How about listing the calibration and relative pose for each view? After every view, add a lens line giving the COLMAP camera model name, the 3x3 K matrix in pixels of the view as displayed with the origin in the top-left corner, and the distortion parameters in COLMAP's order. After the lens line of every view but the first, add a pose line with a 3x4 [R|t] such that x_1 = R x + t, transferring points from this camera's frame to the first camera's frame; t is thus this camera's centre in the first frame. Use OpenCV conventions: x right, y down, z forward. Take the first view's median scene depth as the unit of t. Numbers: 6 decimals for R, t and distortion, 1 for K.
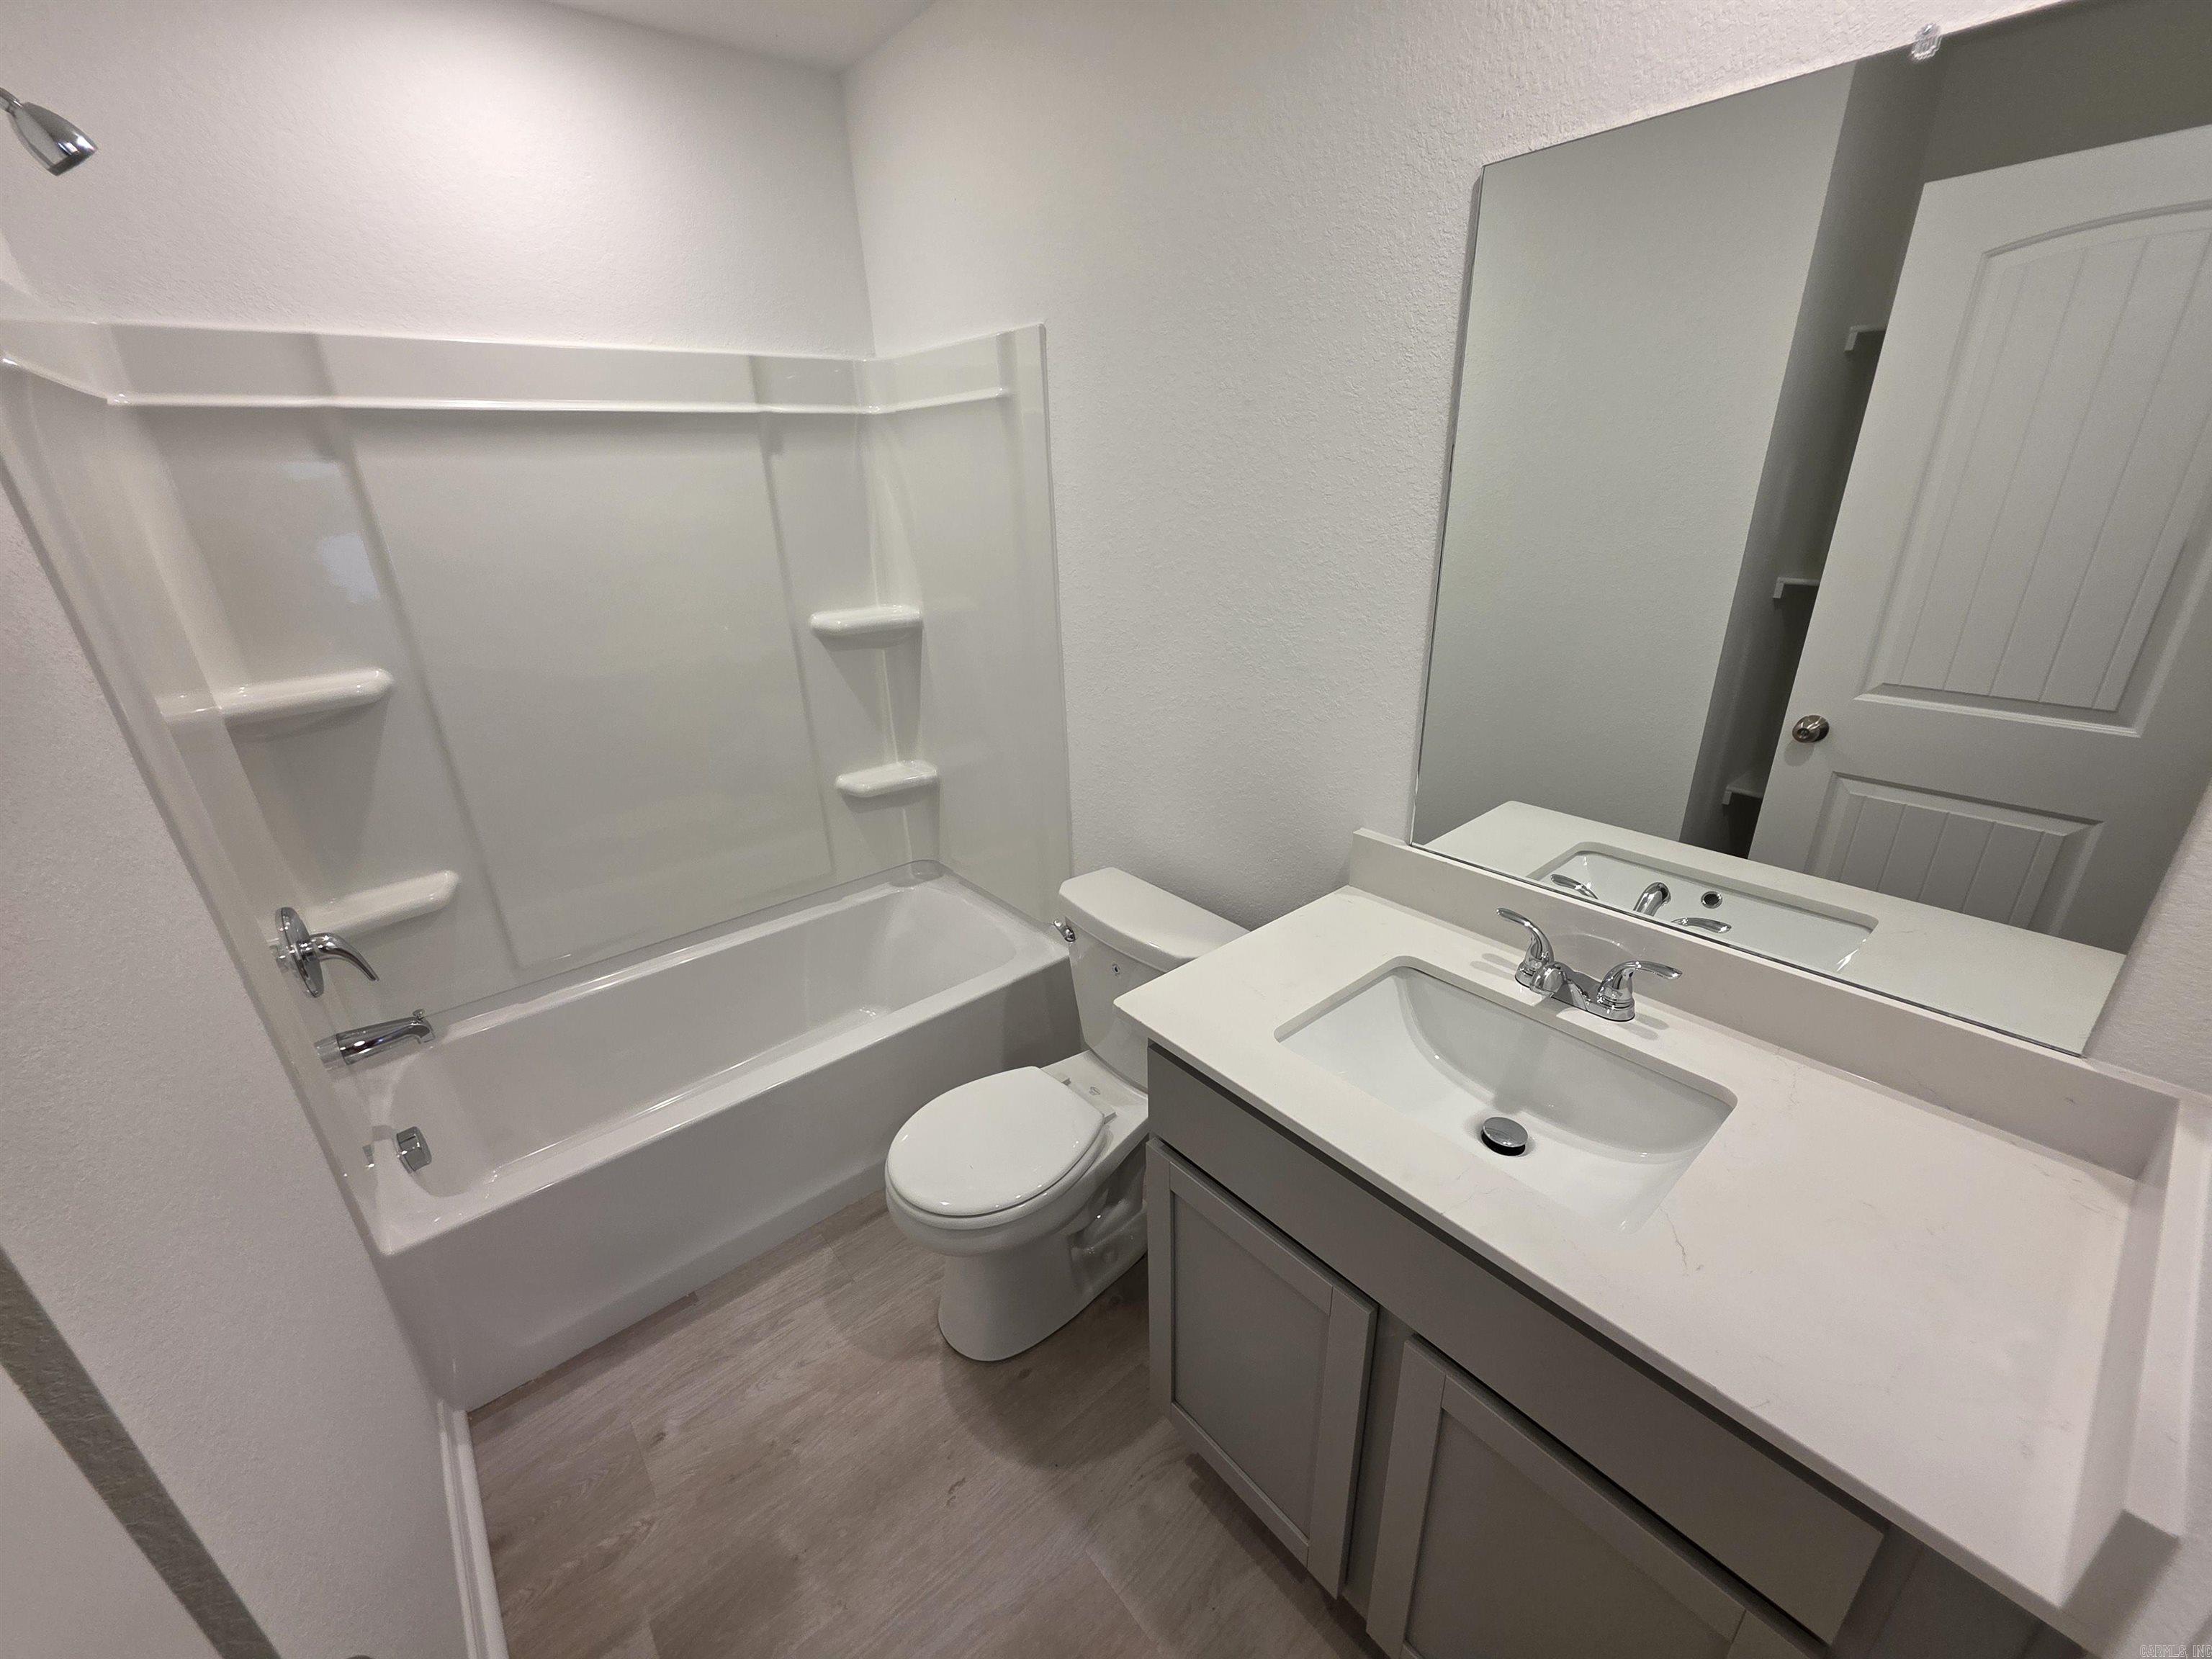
lens RADIAL K [[888.9, 0, 1118.3], [0, 888.9, 827.5], [0, 0, 1]] dist [0.001634, 0.000163]
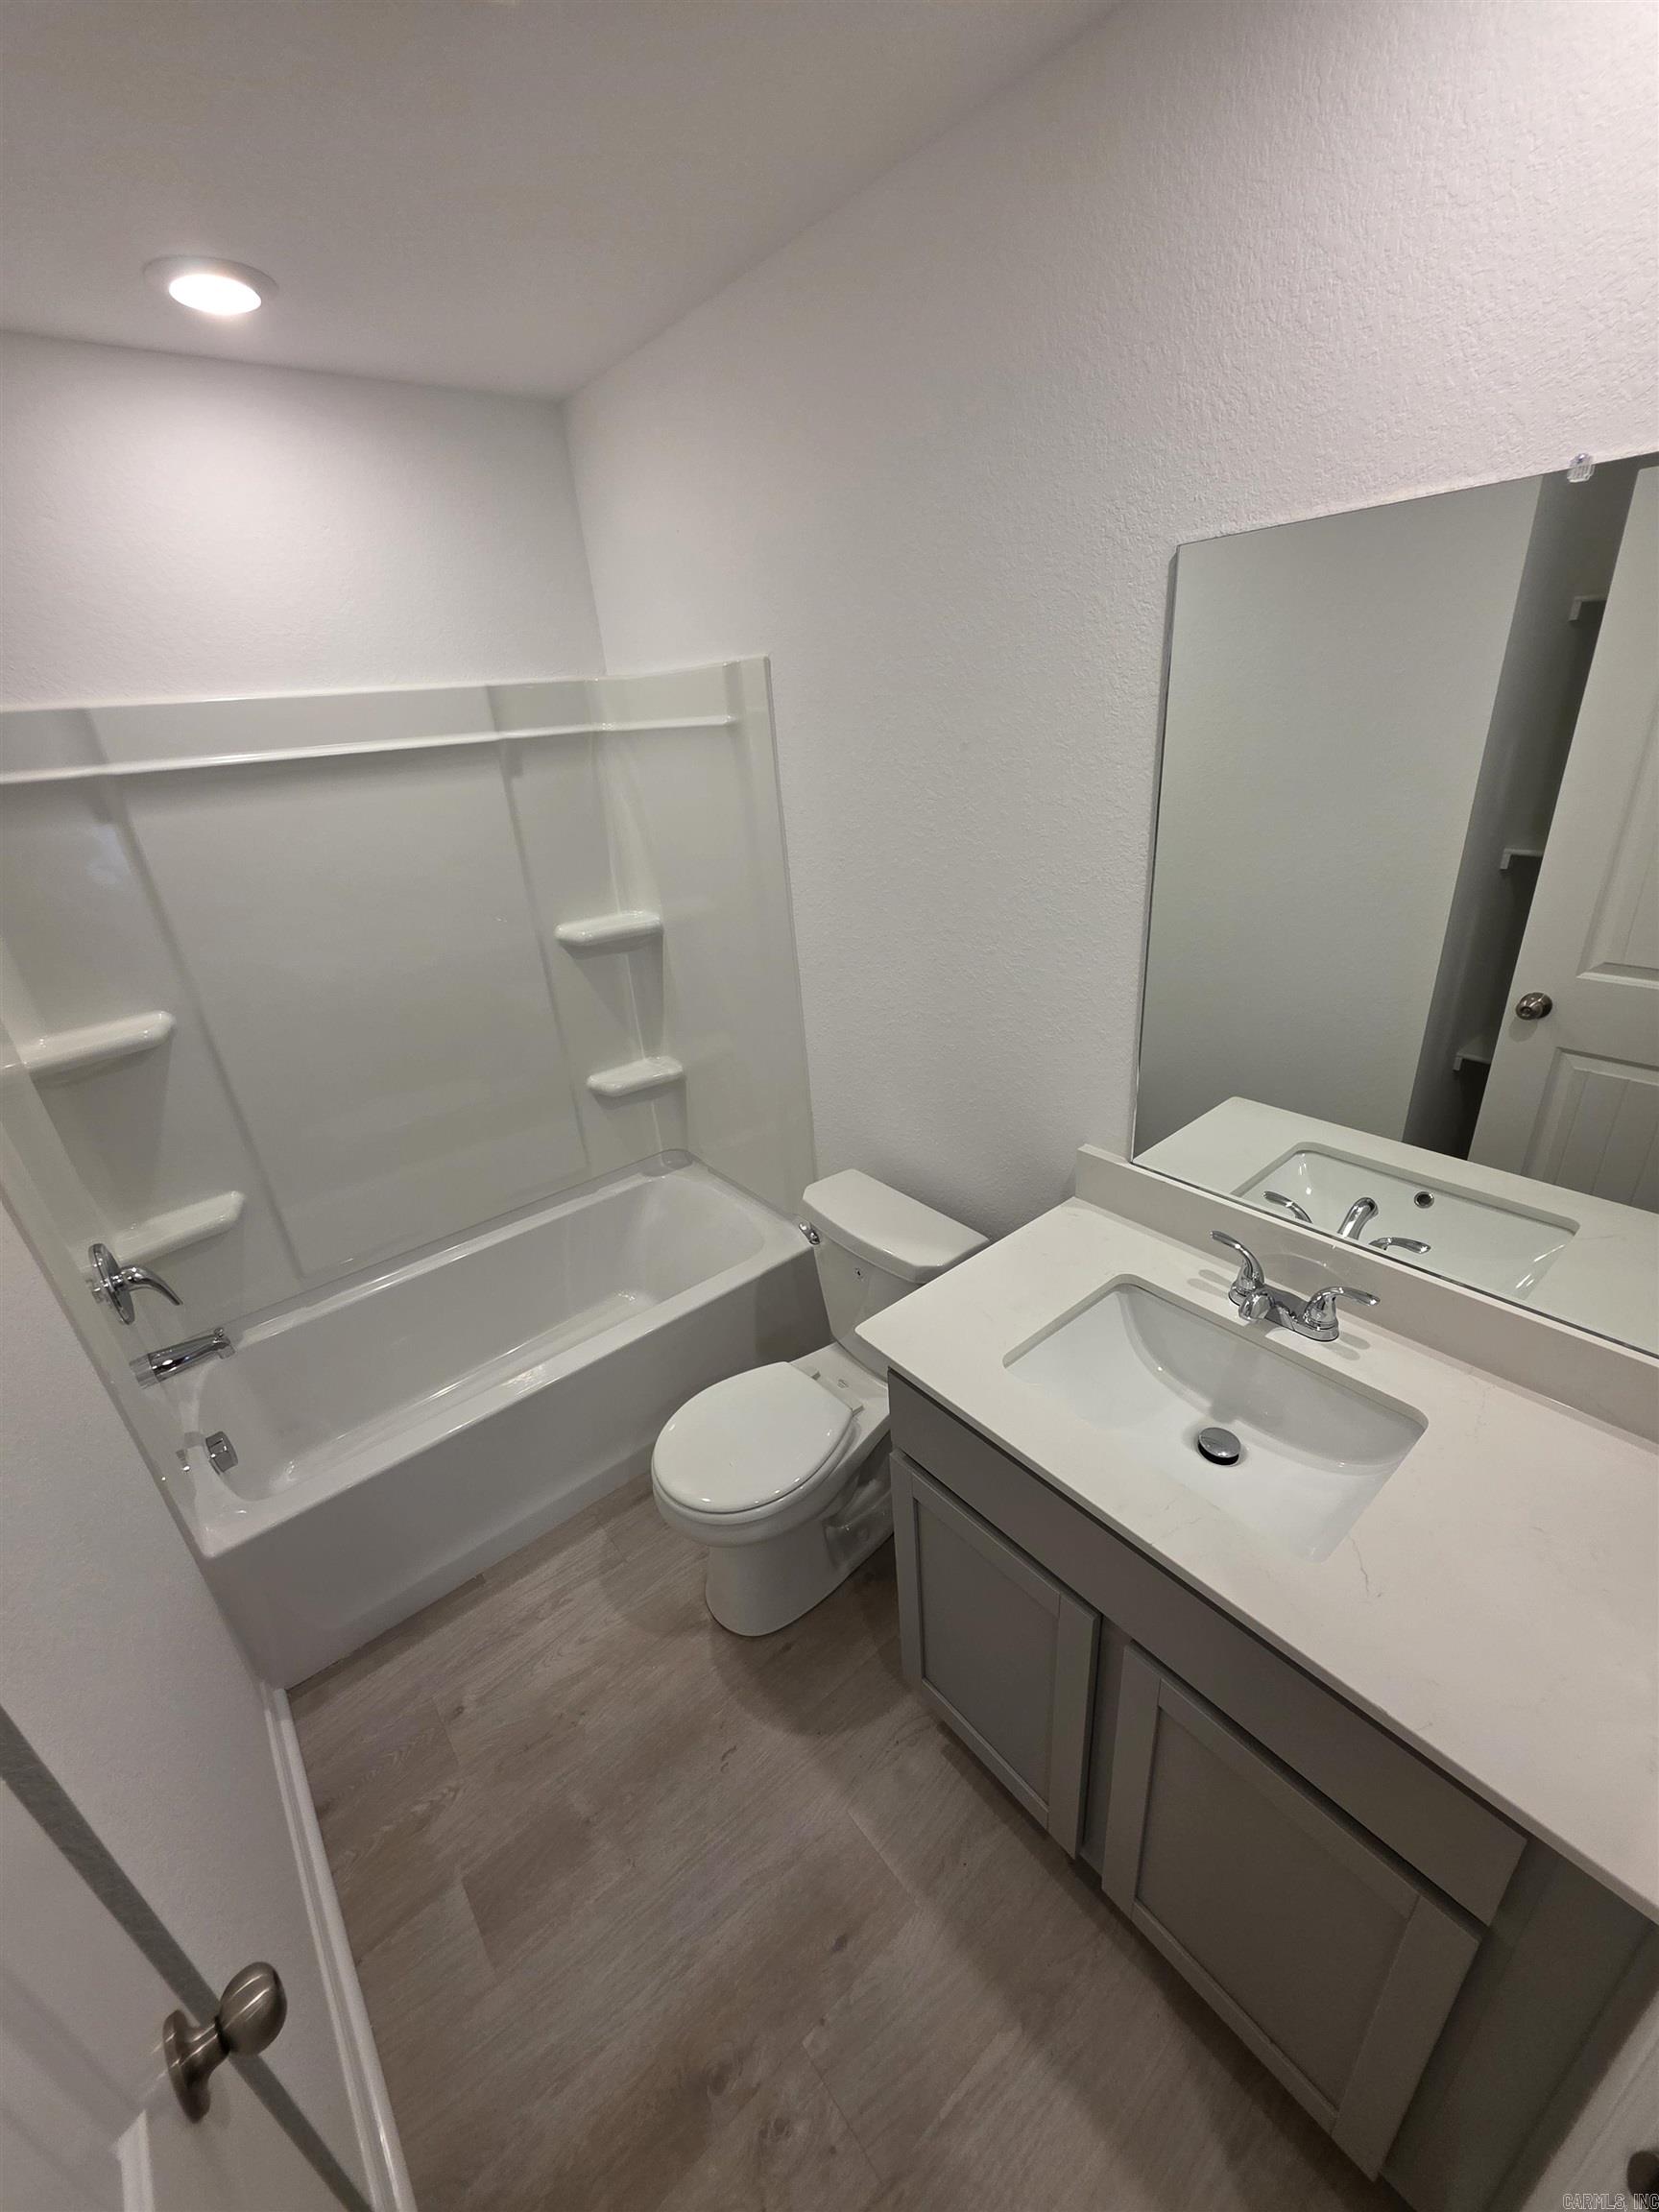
lens RADIAL K [[888.9, 0, 837.7], [0, 888.9, 1097.8], [0, 0, 1]] dist [0.001634, 0.000163]
pose [[0.999004, -0.033978, -0.028934, 0.010694], [0.035065, 0.998665, 0.037937, -0.095187], [0.027606, -0.038913, 0.998861, -0.056809]]
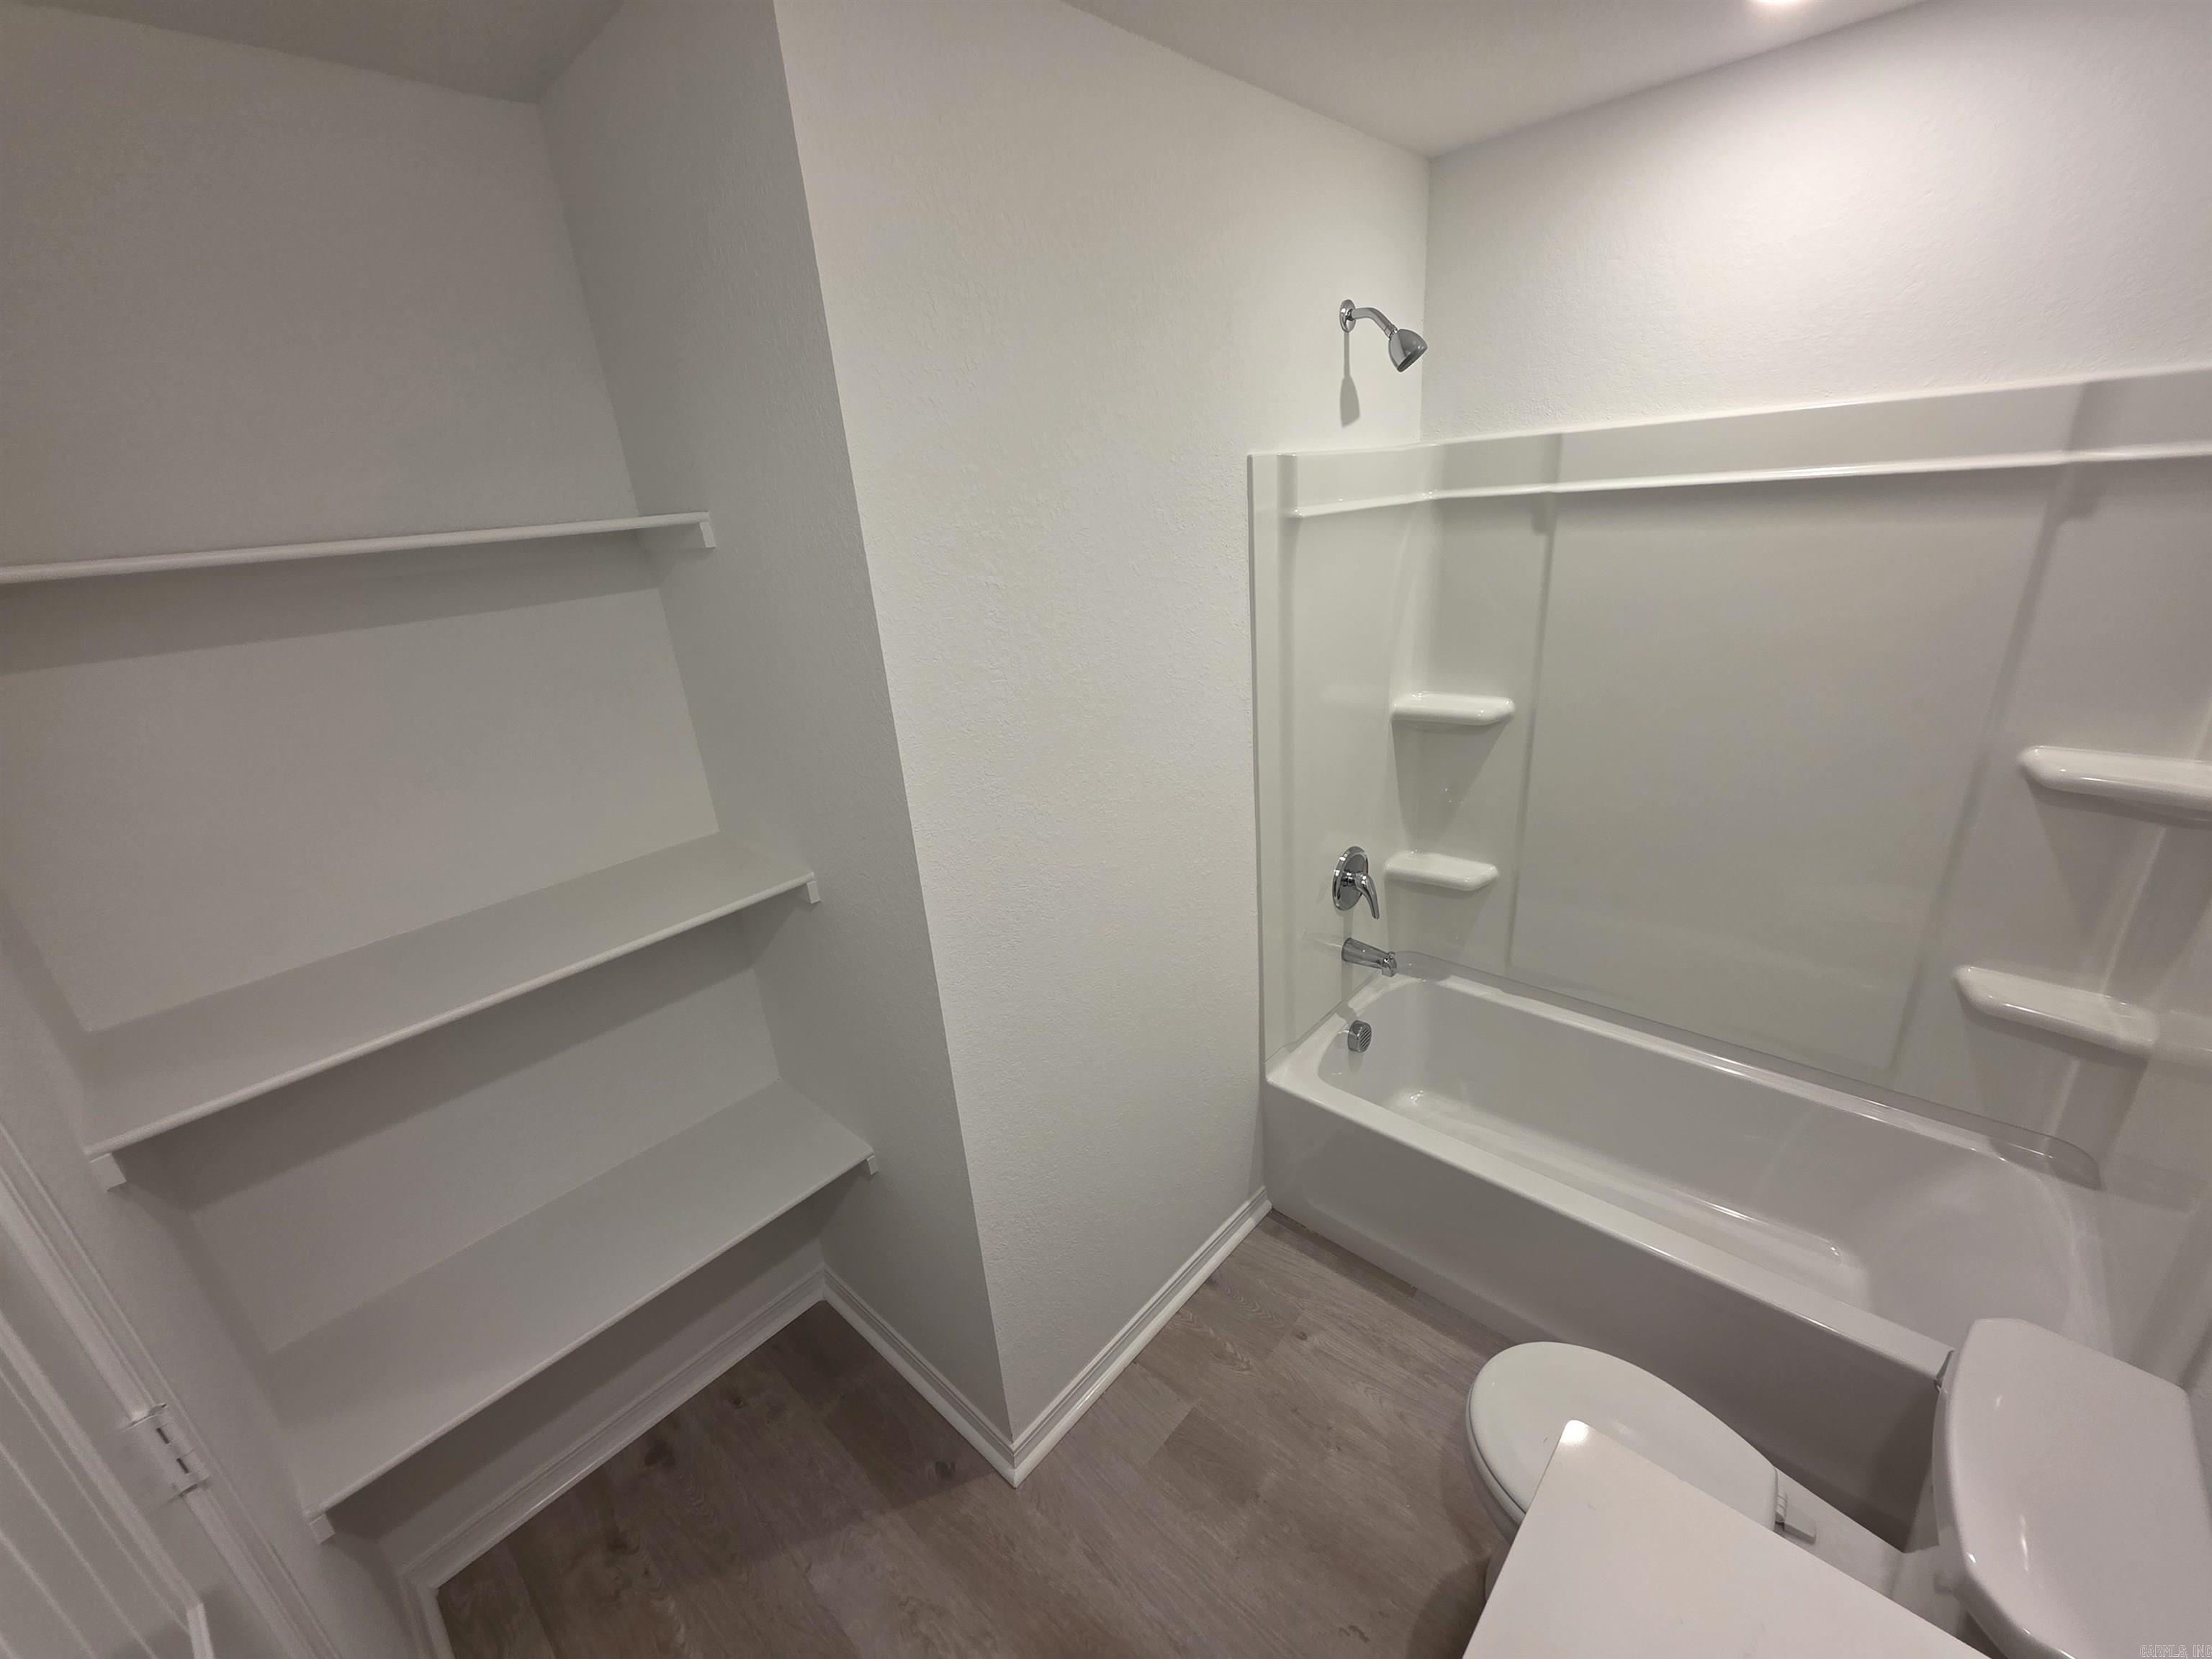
lens RADIAL K [[888.9, 0, 1091.5], [0, 888.9, 831.6], [0, 0, 1]] dist [0.001634, 0.000163]
pose [[0.119054, 0.372919, -0.920194, 0.325841], [-0.307039, 0.895187, 0.323059, -0.257799], [0.944221, 0.244074, 0.221076, 0.255921]]
